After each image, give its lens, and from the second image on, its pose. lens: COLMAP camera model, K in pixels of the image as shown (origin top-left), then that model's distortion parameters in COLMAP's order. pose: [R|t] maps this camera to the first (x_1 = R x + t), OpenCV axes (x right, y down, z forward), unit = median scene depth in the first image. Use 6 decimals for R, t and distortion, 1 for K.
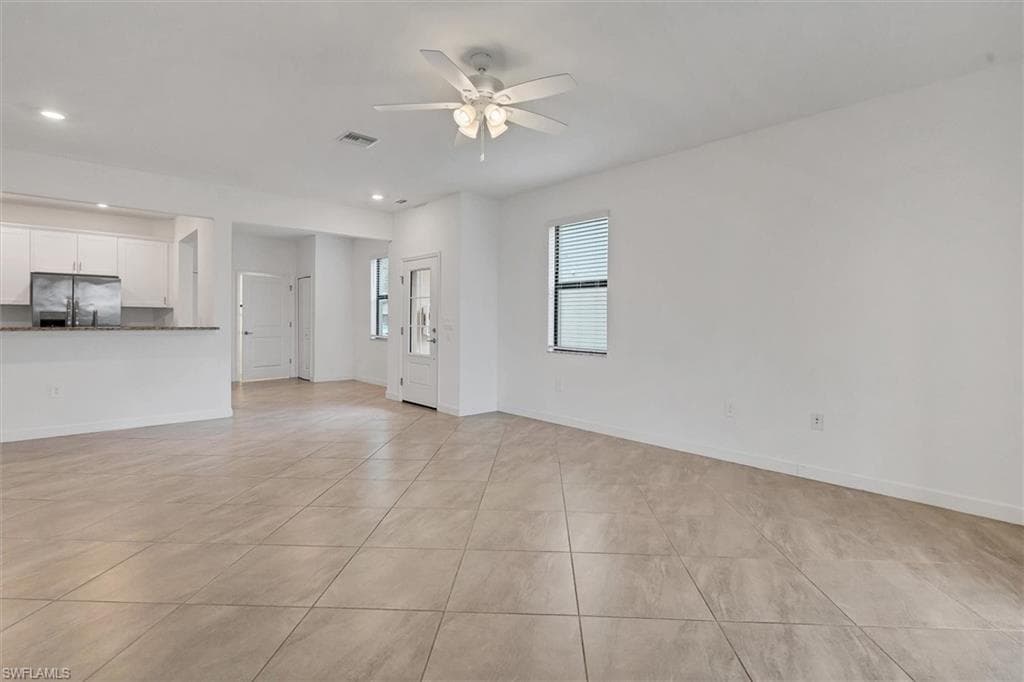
lens RADIAL K [[488.9, 0, 520.4], [0, 488.9, 314.8], [0, 0, 1]] dist [0.001375, 0.000348]
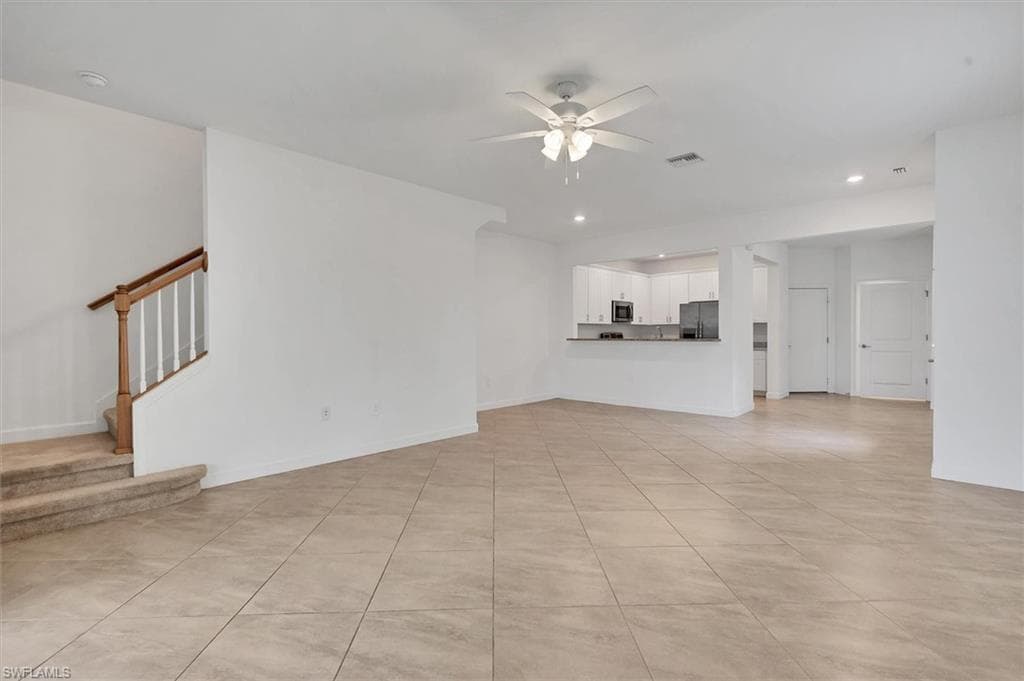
lens RADIAL K [[467.7, 0, 512.0], [0, 467.7, 340.5], [0, 0, 1]] dist [0.001256, -0.000096]
pose [[0.087897, 0.006988, -0.996105, 0.500012], [0.019563, 0.999770, 0.008740, 0.008839], [0.995937, -0.020255, 0.087740, 0.428079]]
